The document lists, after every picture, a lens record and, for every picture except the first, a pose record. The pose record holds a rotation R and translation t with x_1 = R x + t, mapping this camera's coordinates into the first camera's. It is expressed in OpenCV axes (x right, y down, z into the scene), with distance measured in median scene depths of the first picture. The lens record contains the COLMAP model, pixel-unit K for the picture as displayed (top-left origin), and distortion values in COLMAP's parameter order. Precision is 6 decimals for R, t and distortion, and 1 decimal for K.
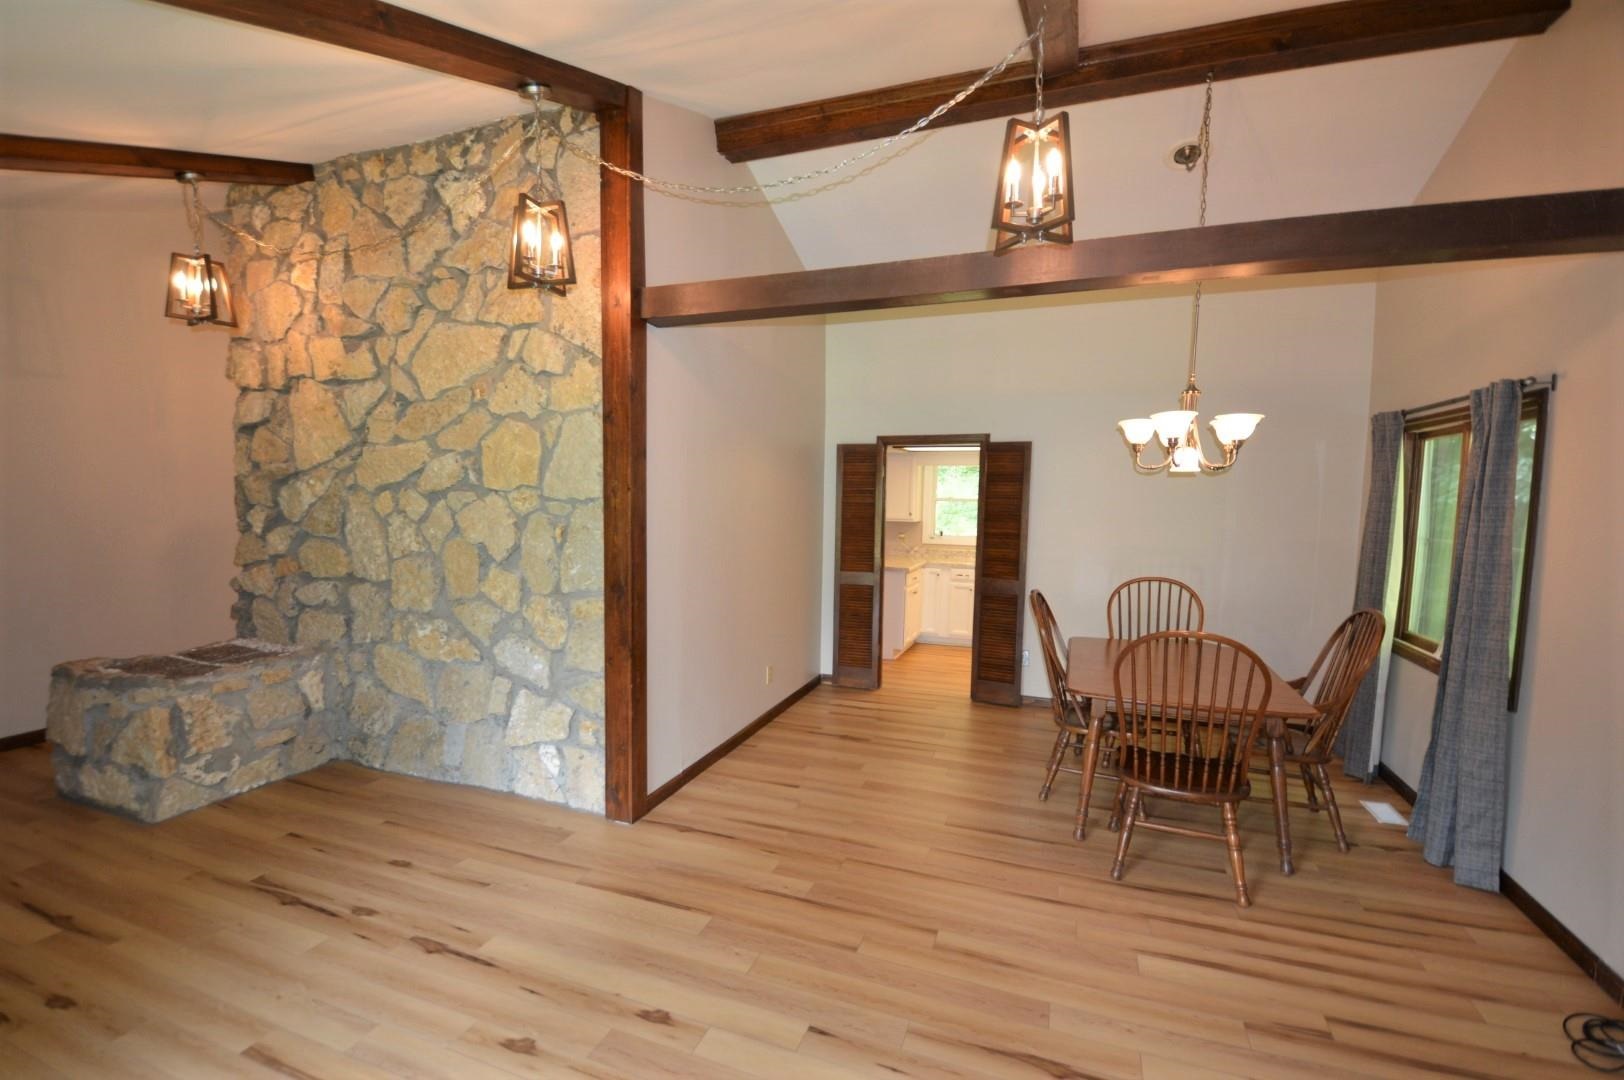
lens RADIAL K [[718.3, 0, 788.5], [0, 718.3, 552.9], [0, 0, 1]] dist [0.016958, -0.021911]
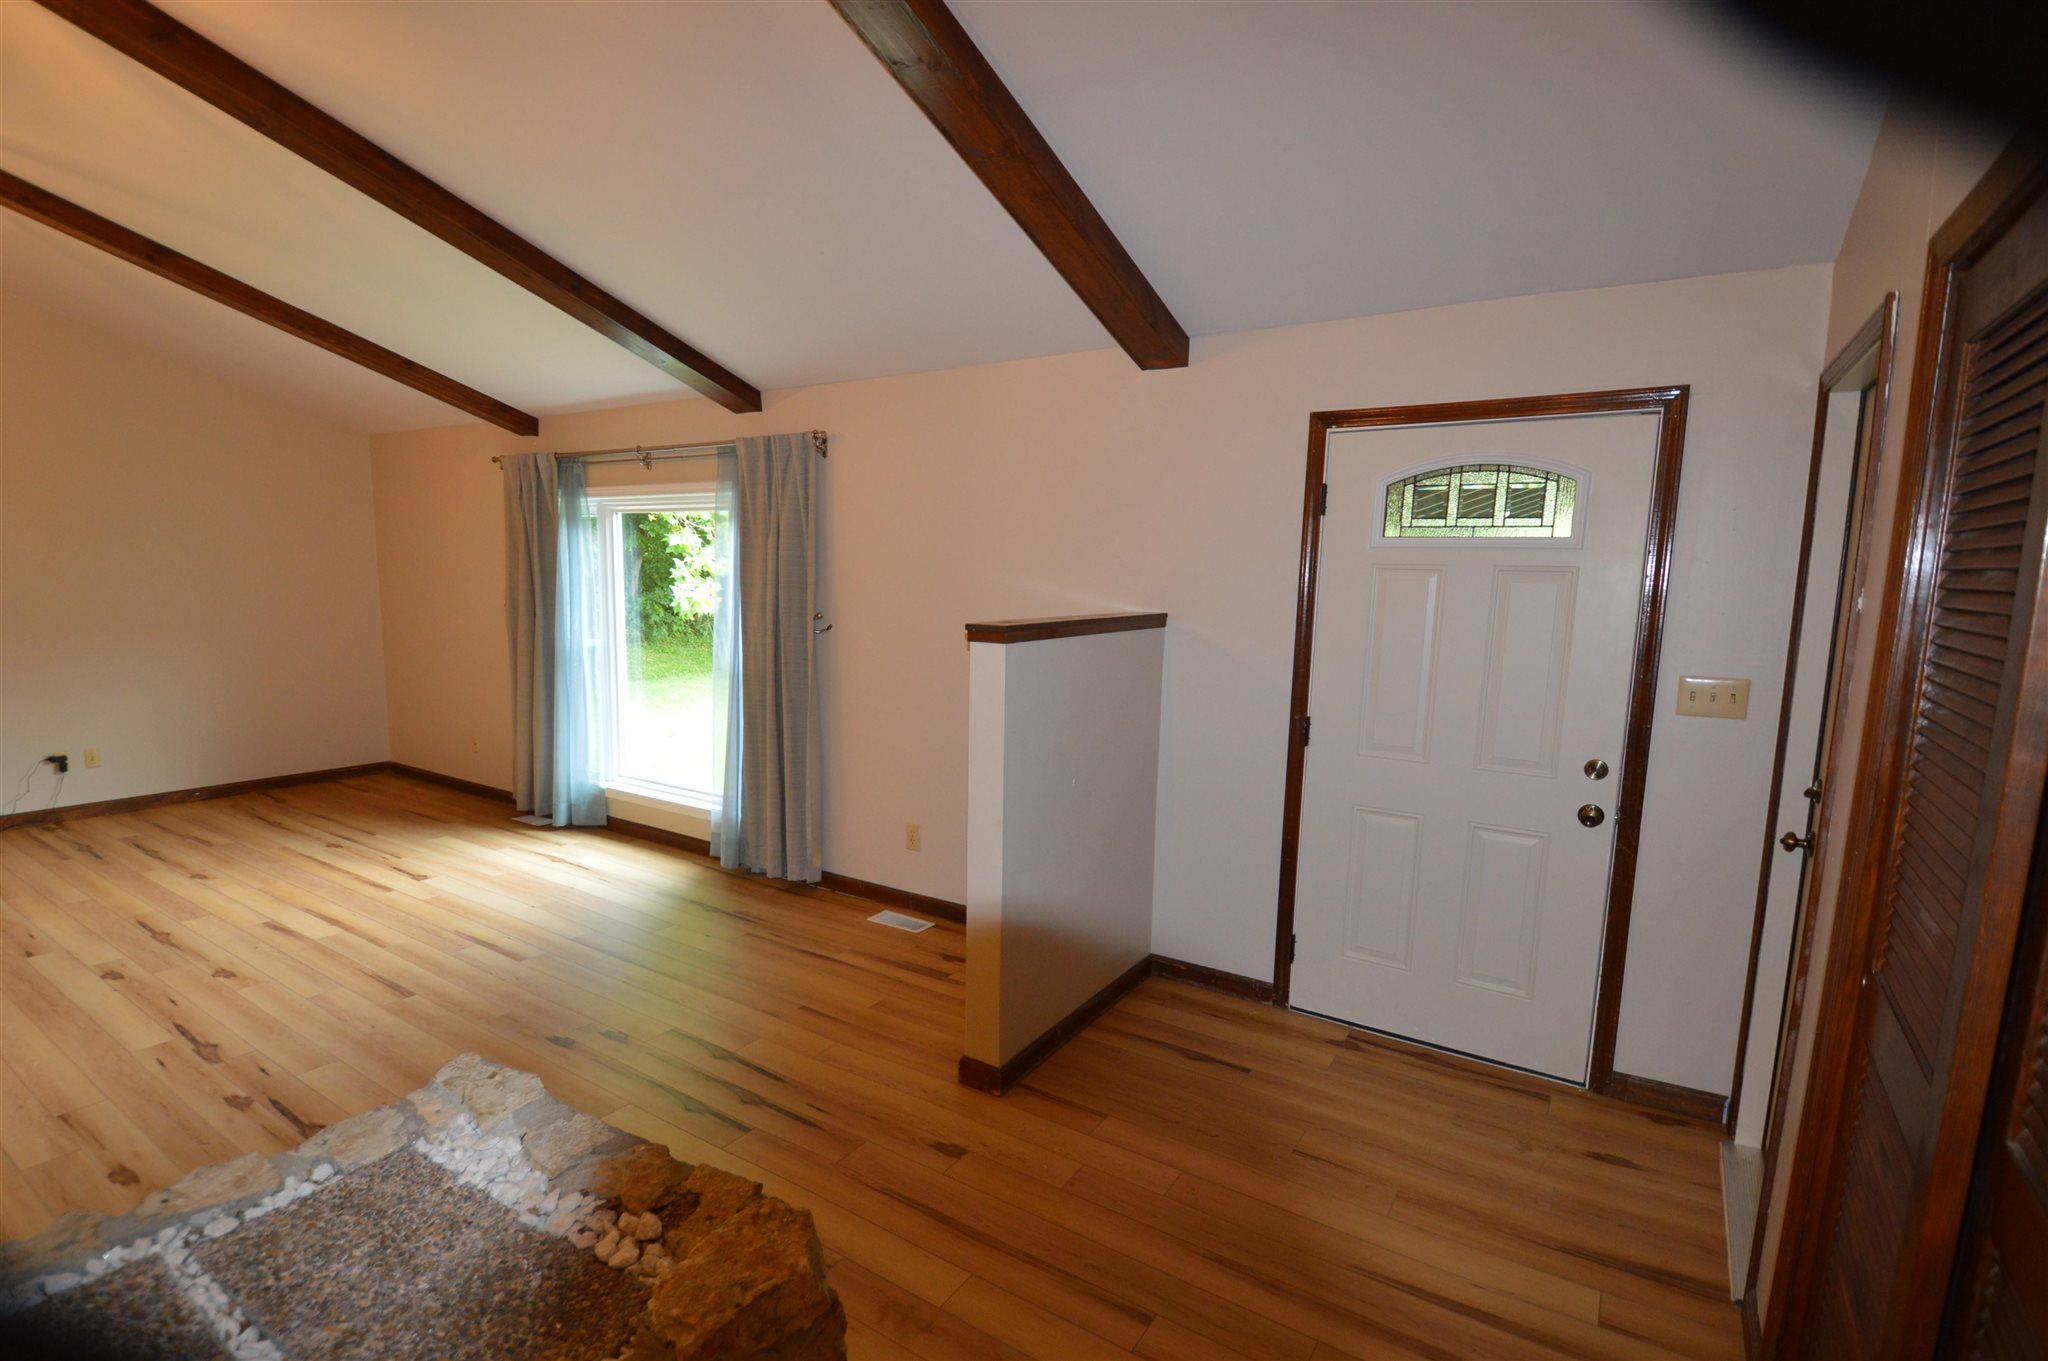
lens RADIAL K [[997.3, 0, 1014.9], [0, 997.3, 710.9], [0, 0, 1]] dist [-0.000979, -0.013699]
pose [[-0.979083, -0.059700, 0.194507, -1.226540], [-0.014947, 0.974505, 0.223866, -0.111379], [-0.202912, 0.216276, -0.955014, 1.362778]]
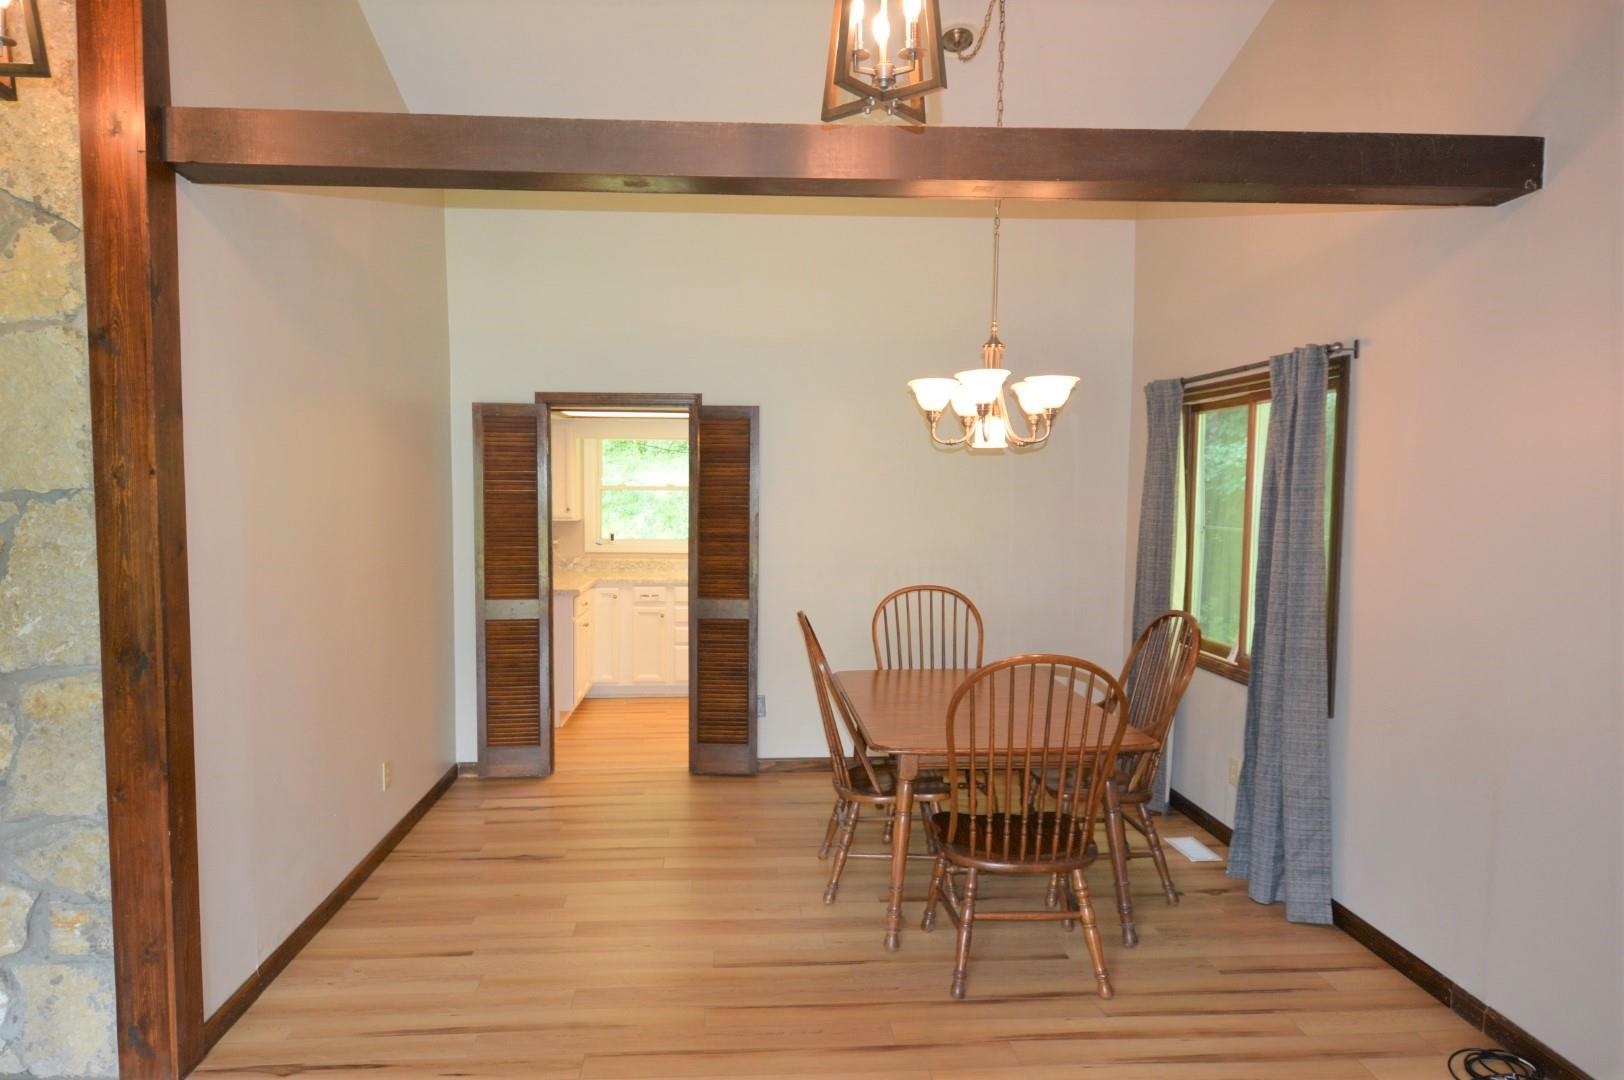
lens RADIAL K [[1025.3, 0, 807.3], [0, 1025.3, 556.4], [0, 0, 1]] dist [0.038838, -0.040329]
pose [[0.909226, -0.037574, 0.414605, -0.091990], [0.040886, 0.999163, 0.000887, -0.005227], [-0.414291, 0.016145, 0.910001, 0.078671]]
